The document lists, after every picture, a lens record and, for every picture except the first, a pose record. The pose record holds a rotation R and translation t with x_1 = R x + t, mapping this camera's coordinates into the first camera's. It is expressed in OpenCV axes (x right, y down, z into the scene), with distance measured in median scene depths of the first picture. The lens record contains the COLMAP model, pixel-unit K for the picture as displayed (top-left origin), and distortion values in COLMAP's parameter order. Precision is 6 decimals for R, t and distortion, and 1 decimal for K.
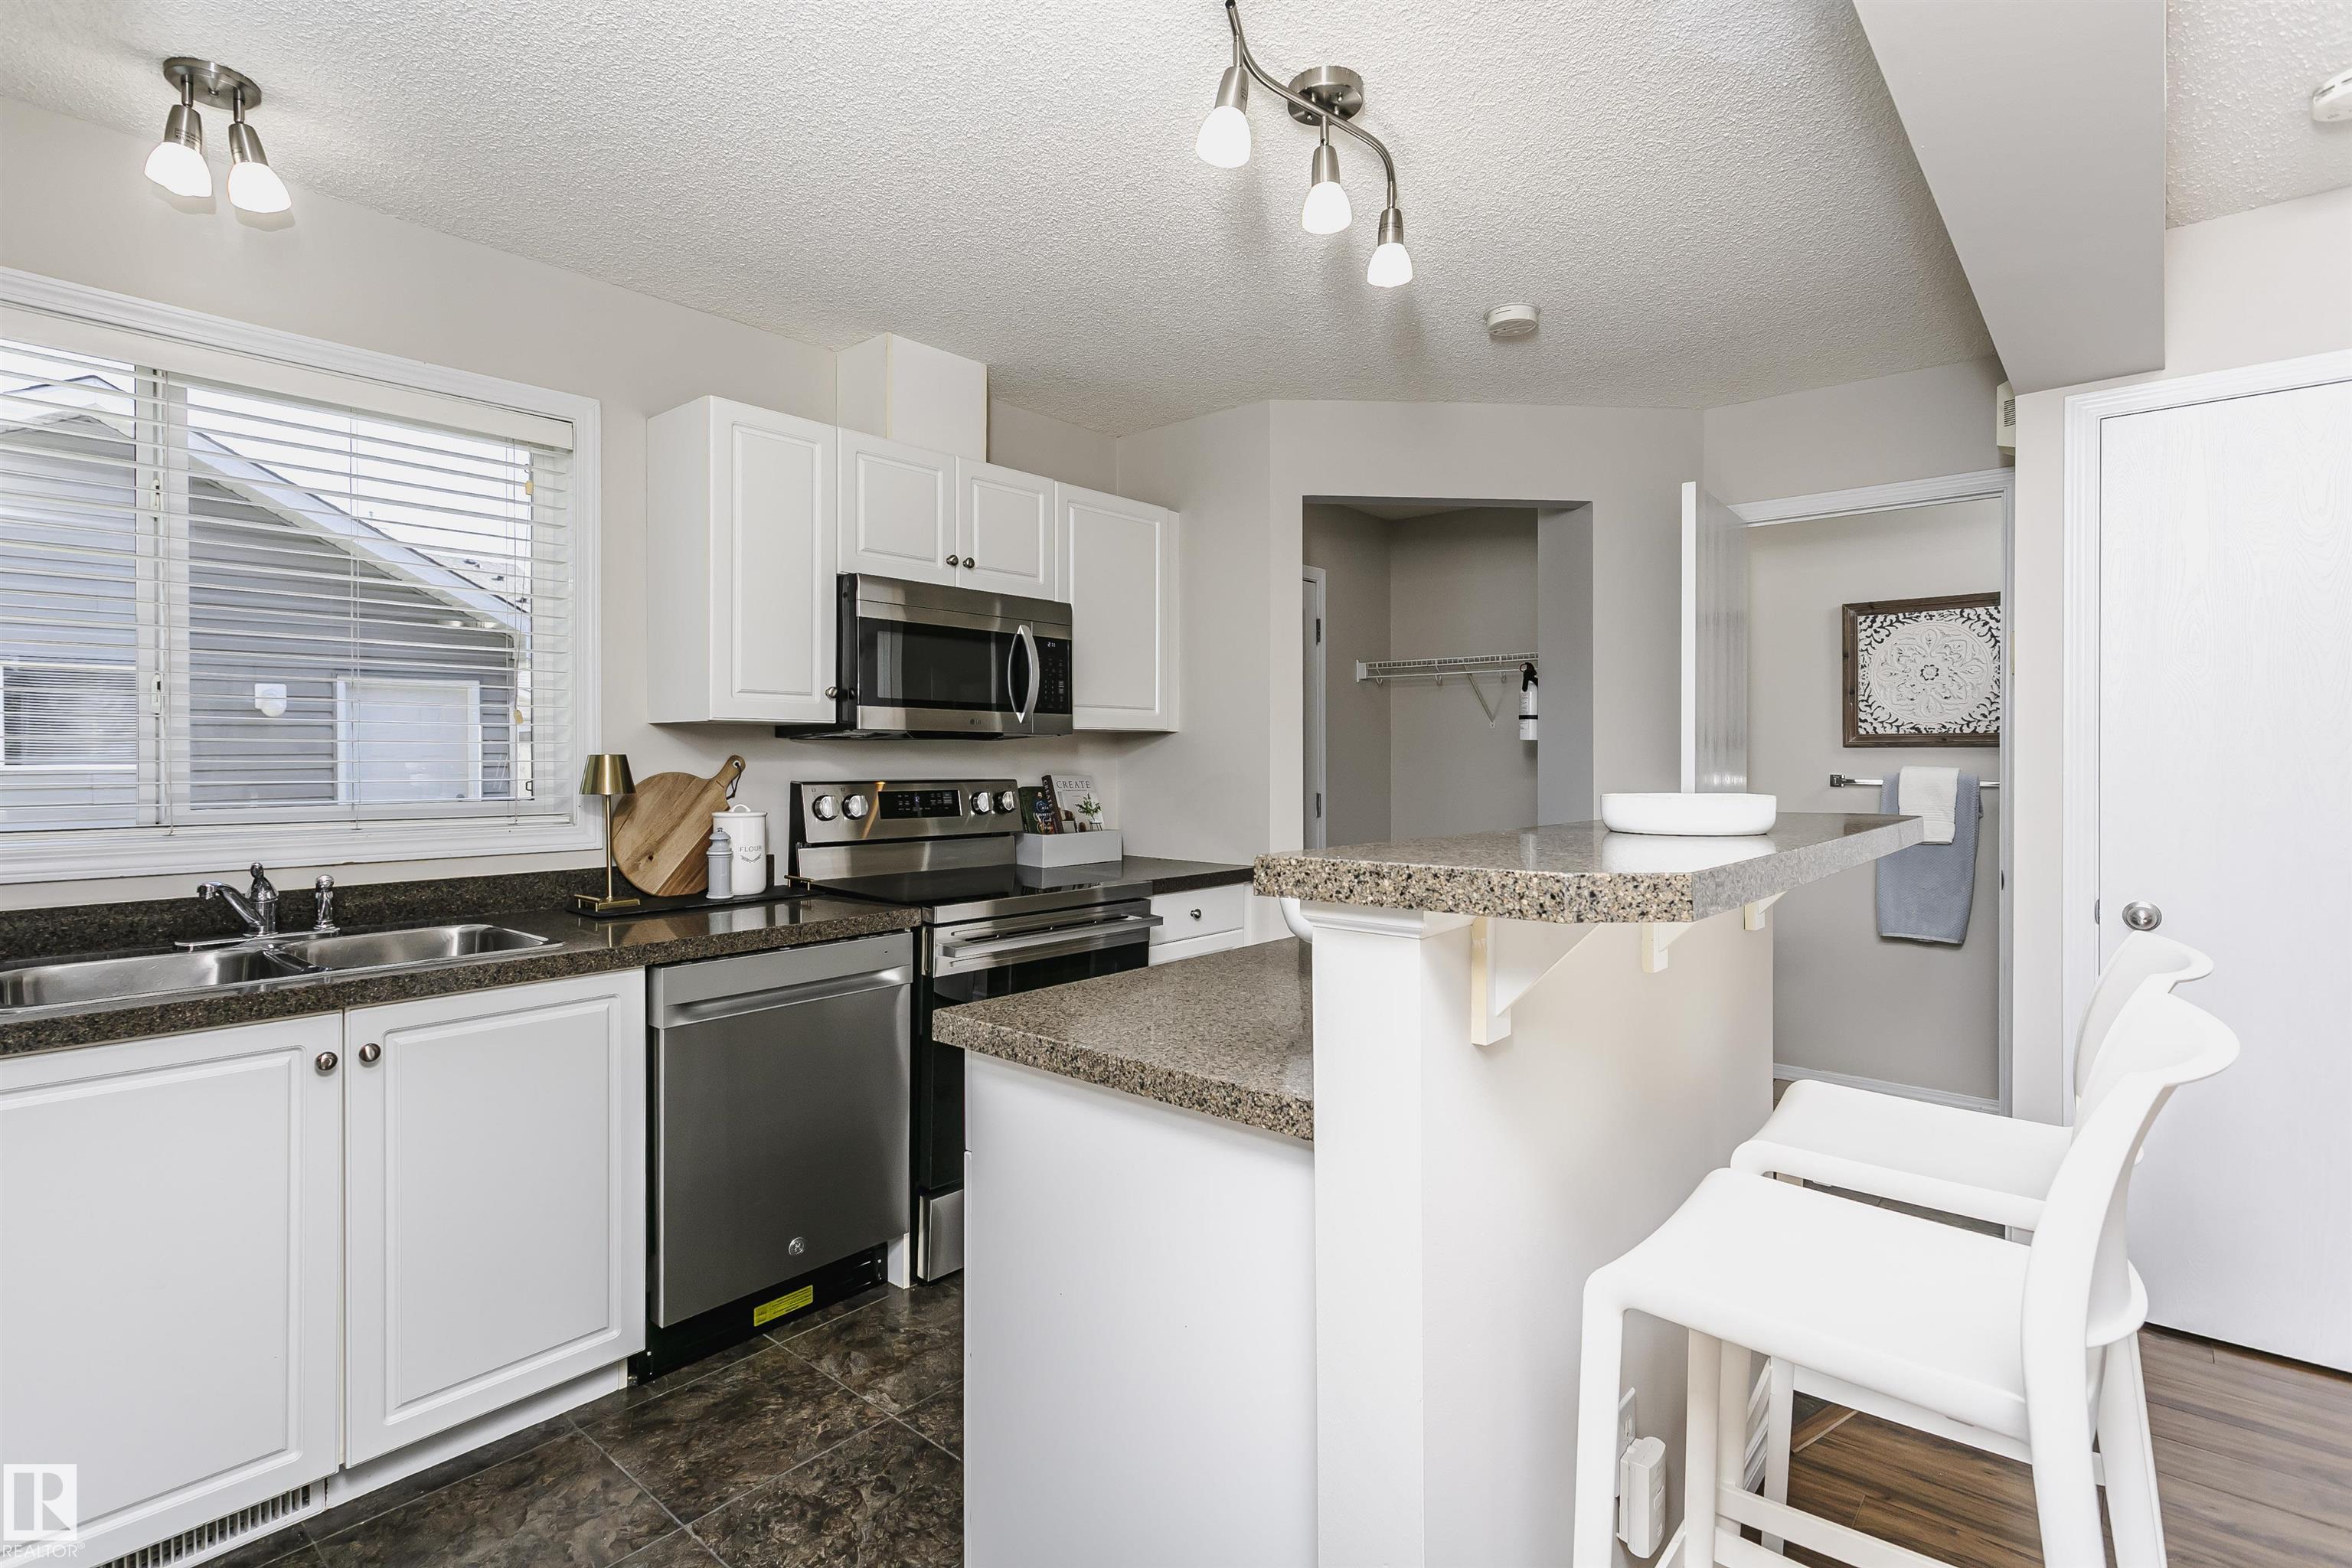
lens RADIAL K [[1128.3, 0, 1151.3], [0, 1128.3, 777.1], [0, 0, 1]] dist [-0.001958, 0.000052]
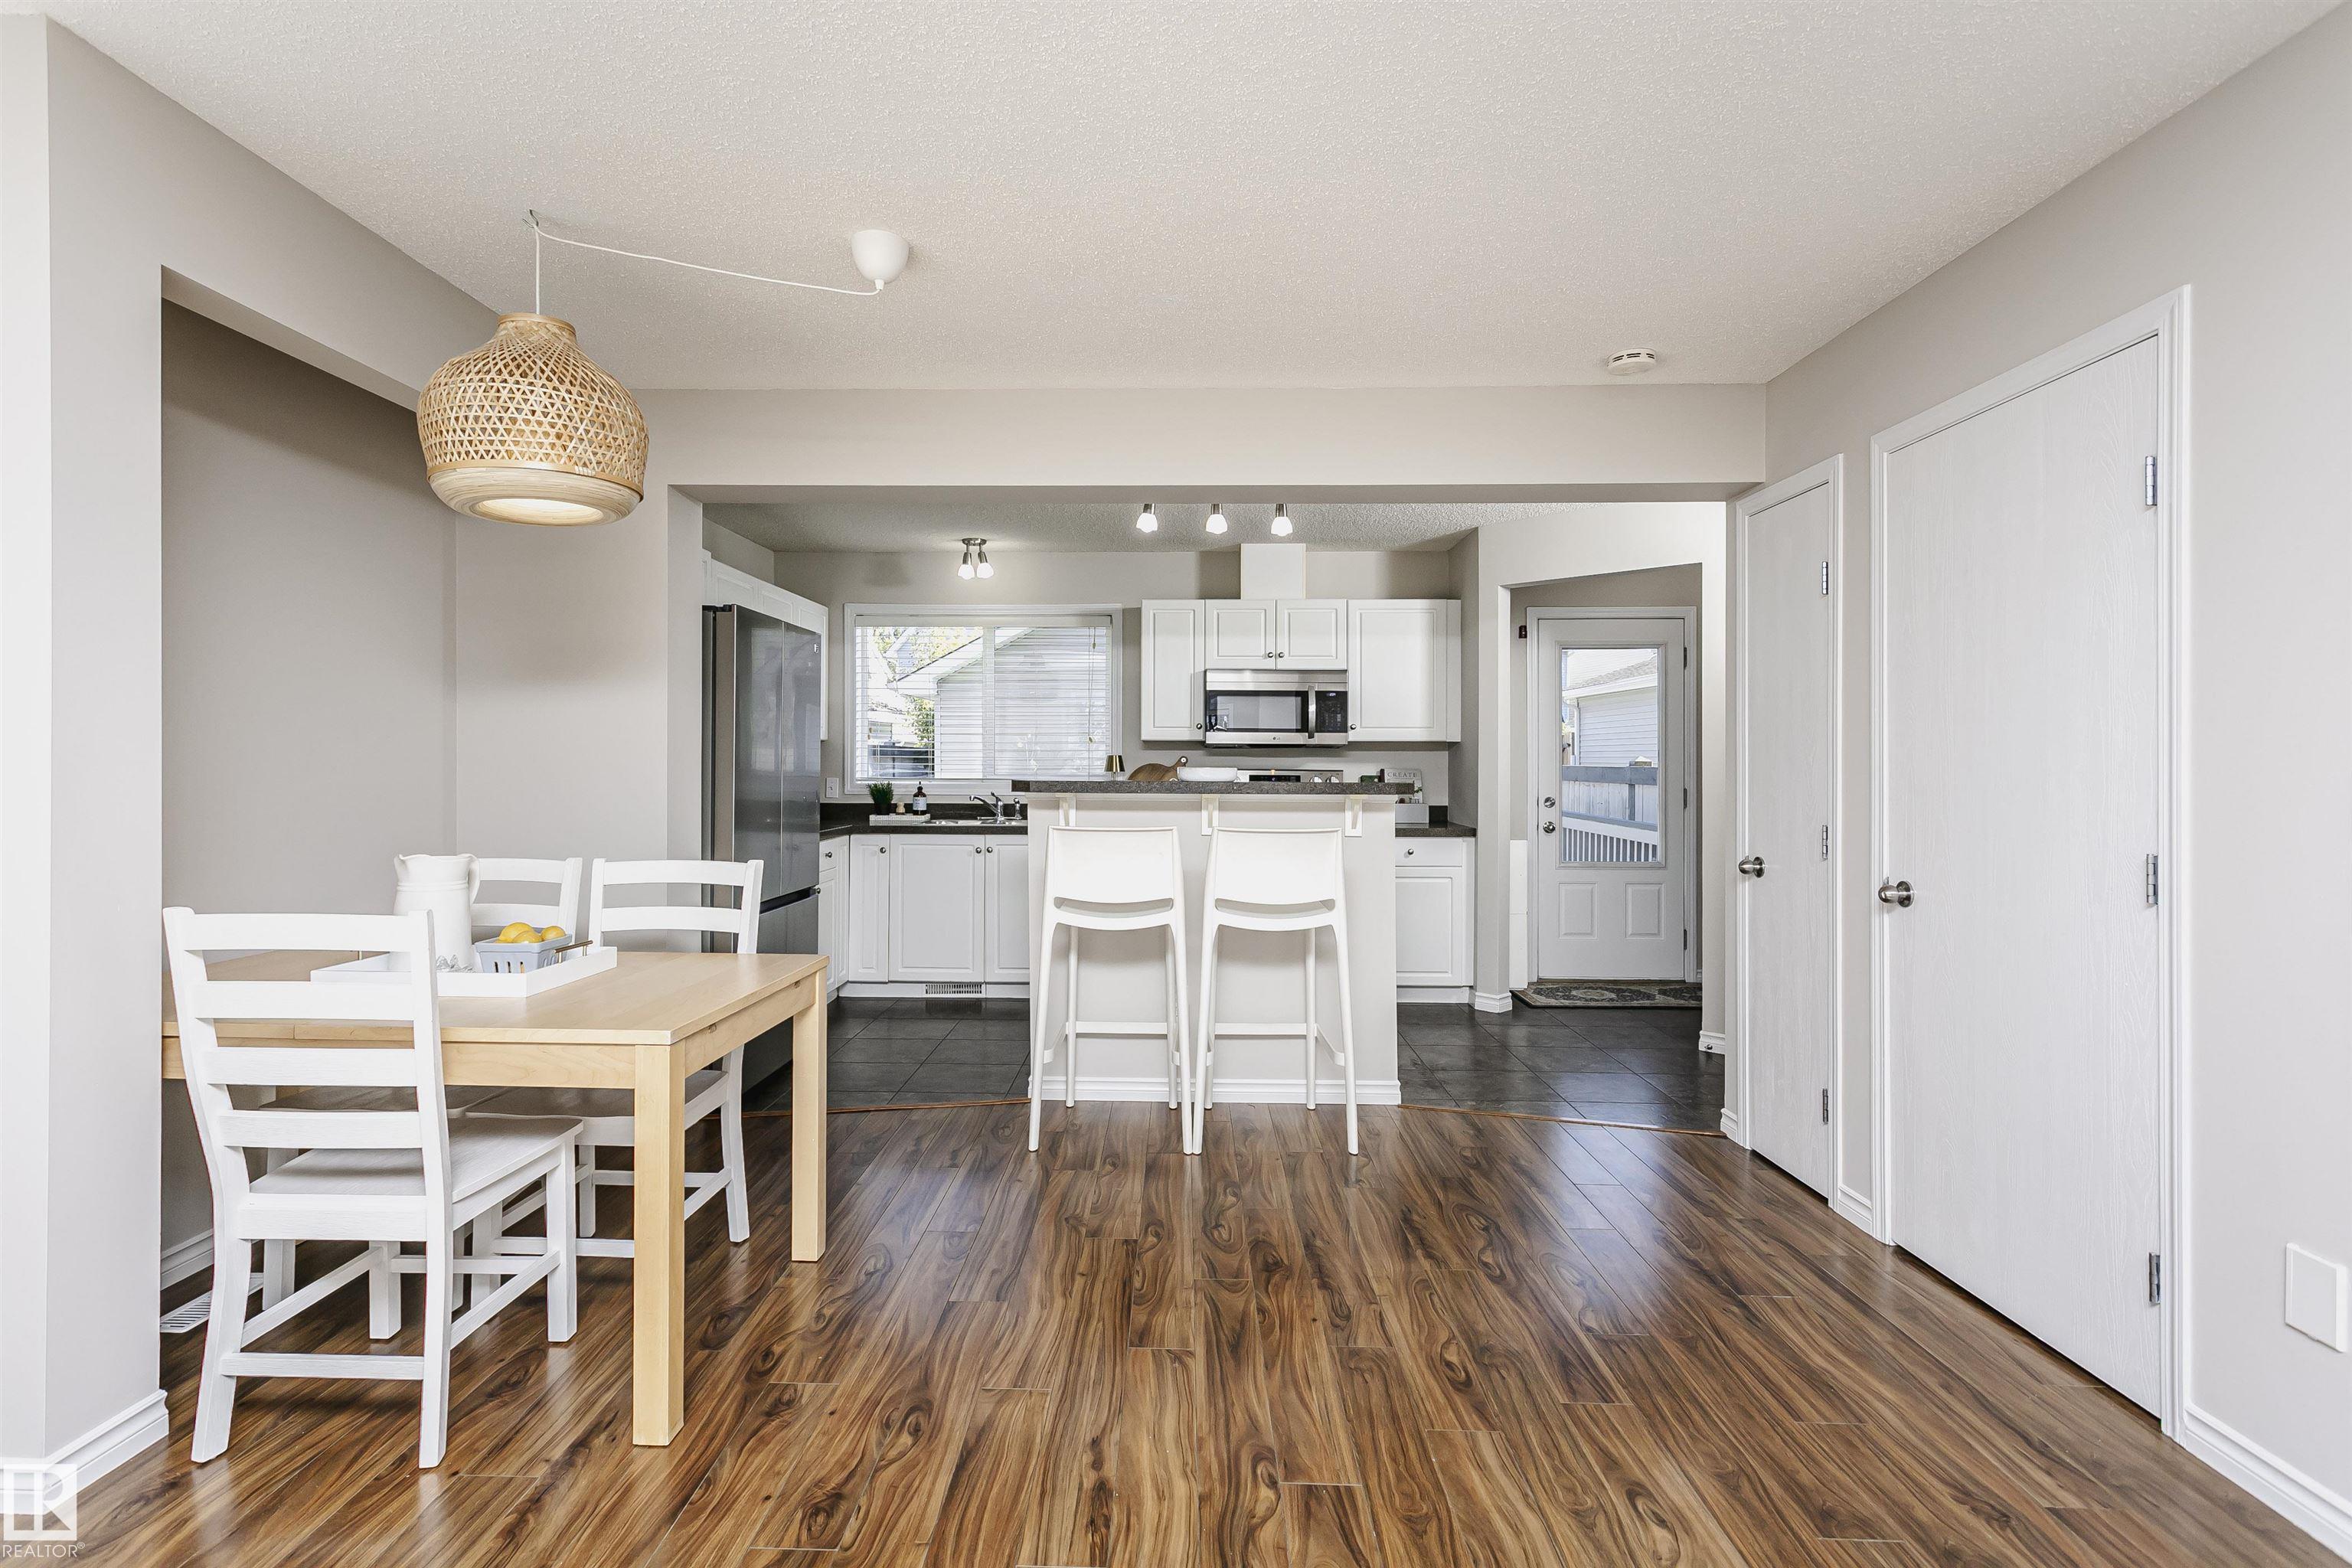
lens RADIAL K [[1142.5, 0, 1146.7], [0, 1142.5, 762.3], [0, 0, 1]] dist [-0.000051, 0.000516]
pose [[0.642130, 0.000563, -0.766596, 1.270291], [-0.018365, 0.999724, -0.014649, 0.026327], [0.766376, 0.023486, 0.641963, -0.442097]]
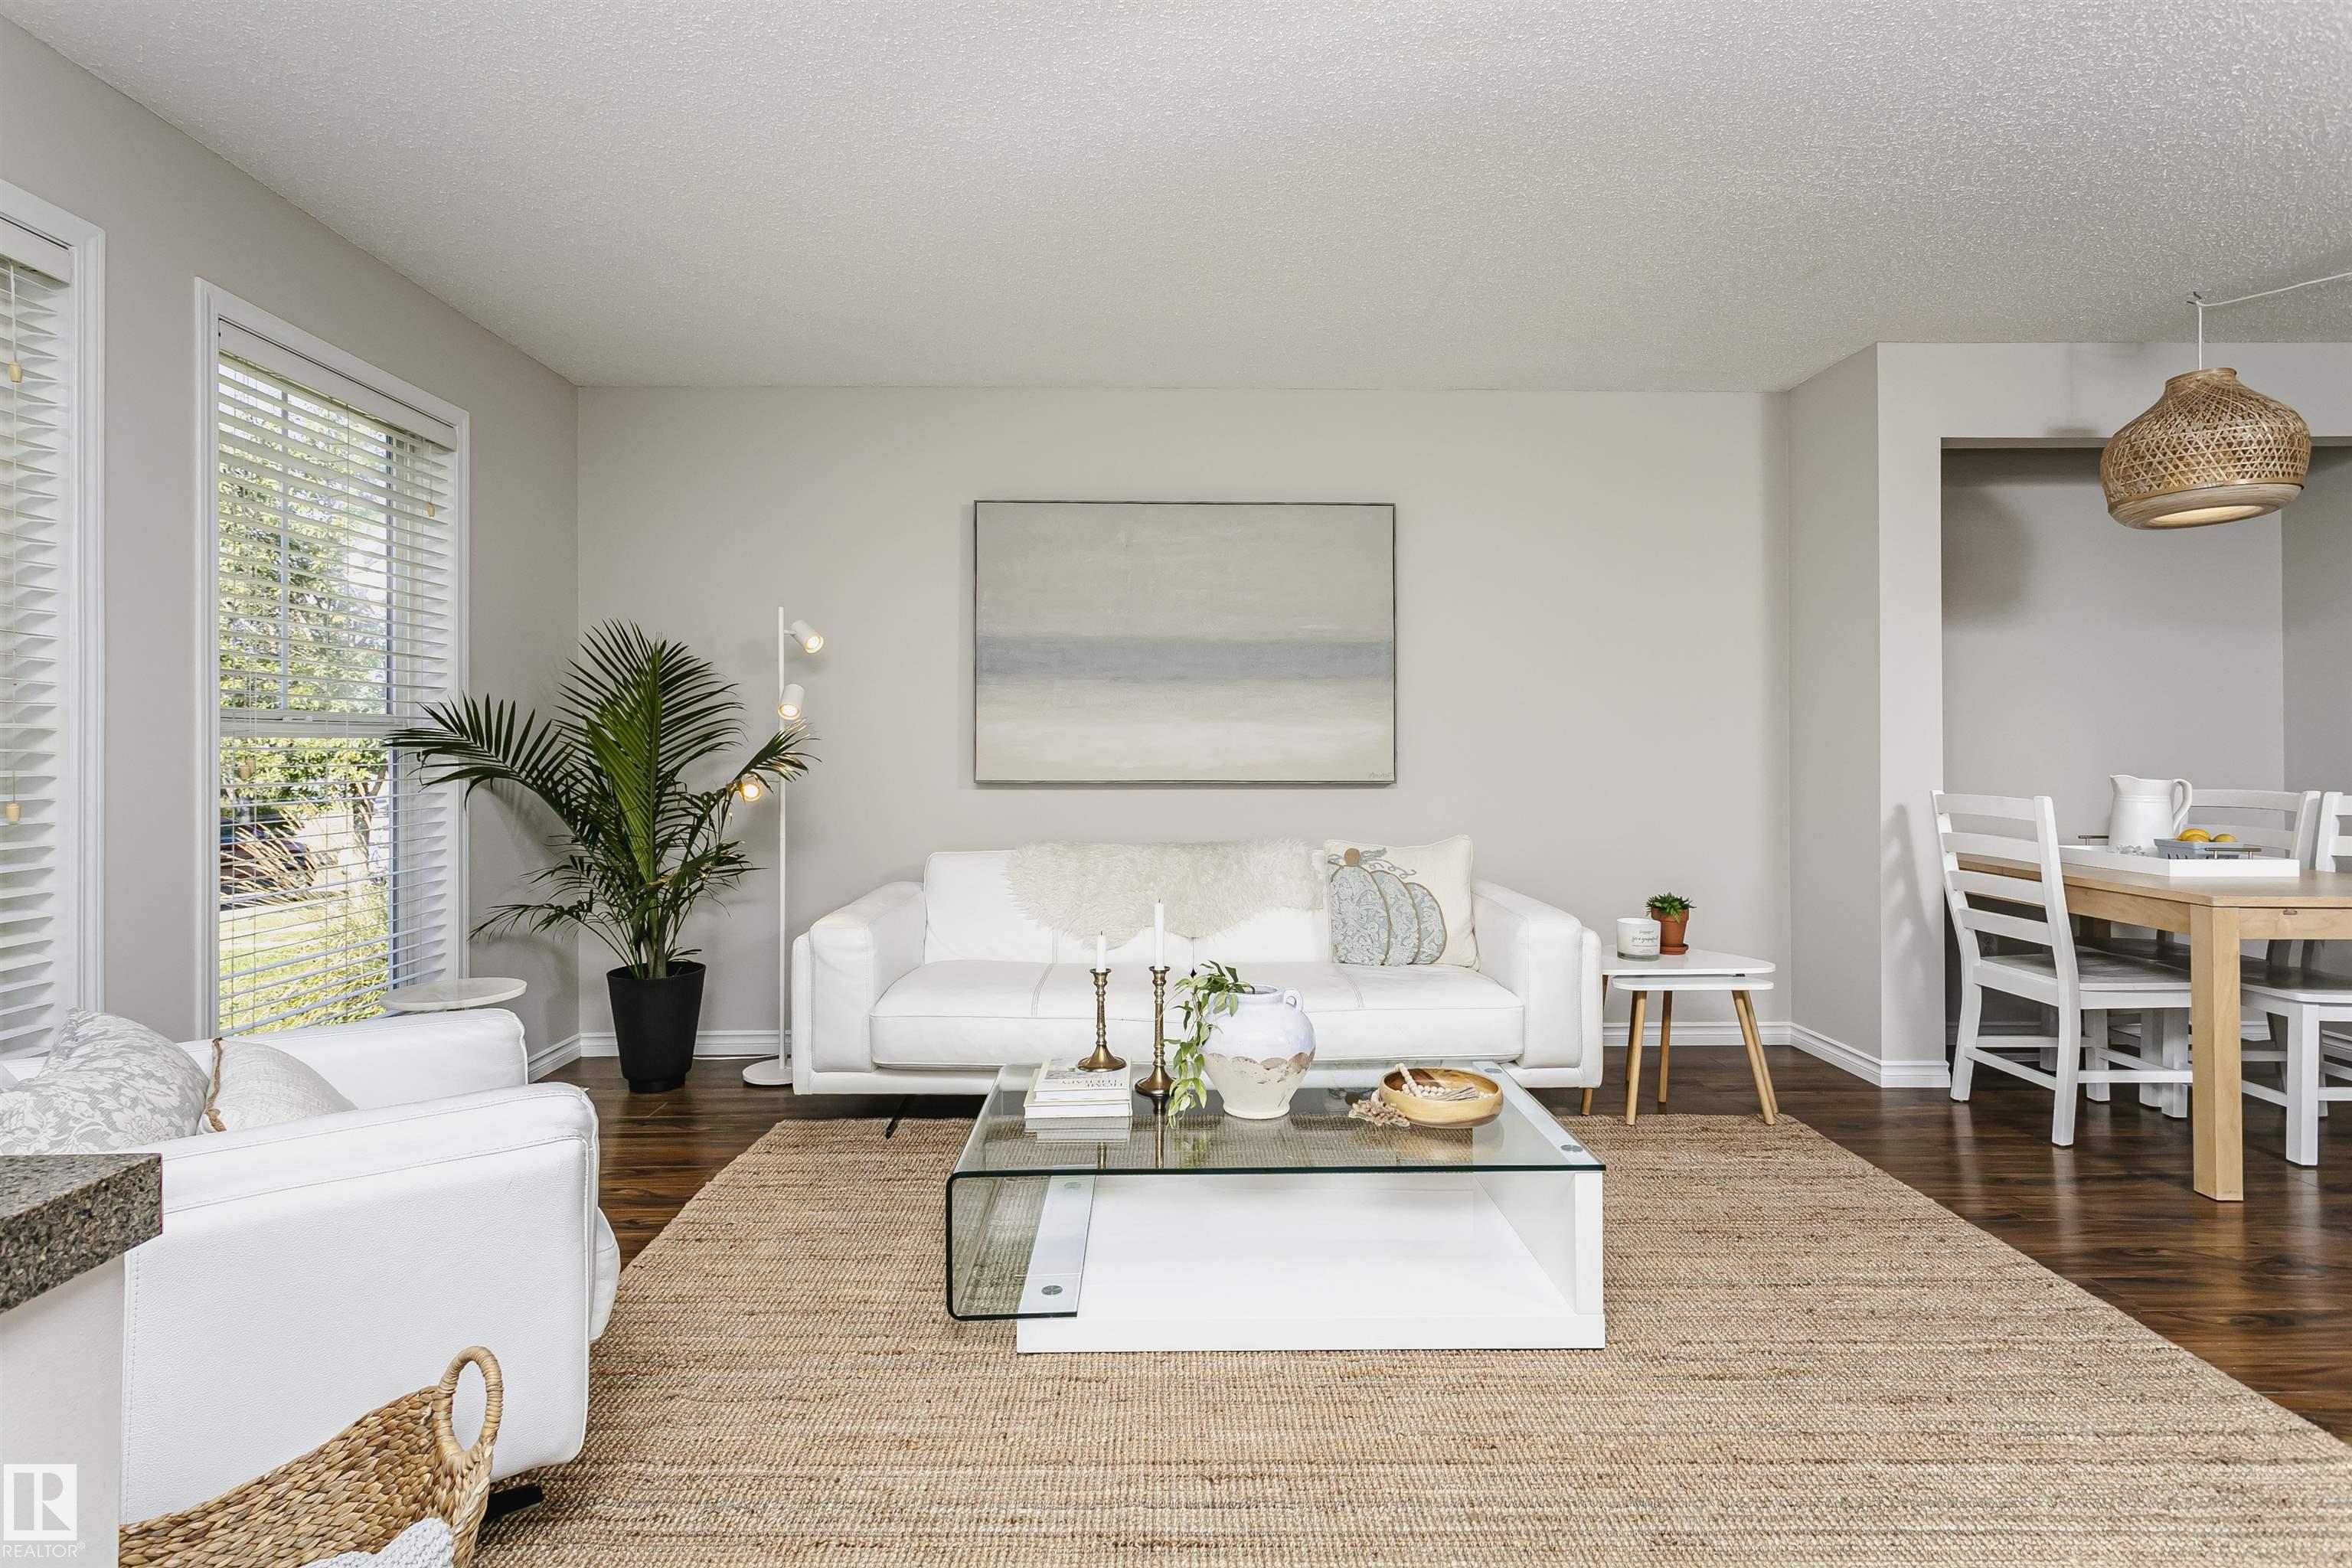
lens RADIAL K [[1147.6, 0, 1171.2], [0, 1147.6, 743.6], [0, 0, 1]] dist [0.008669, 0.000847]
pose [[-0.730310, -0.001400, -0.683114, 1.840534], [-0.011087, 0.999890, 0.009804, 0.058077], [0.683026, 0.014734, -0.730246, -0.107510]]
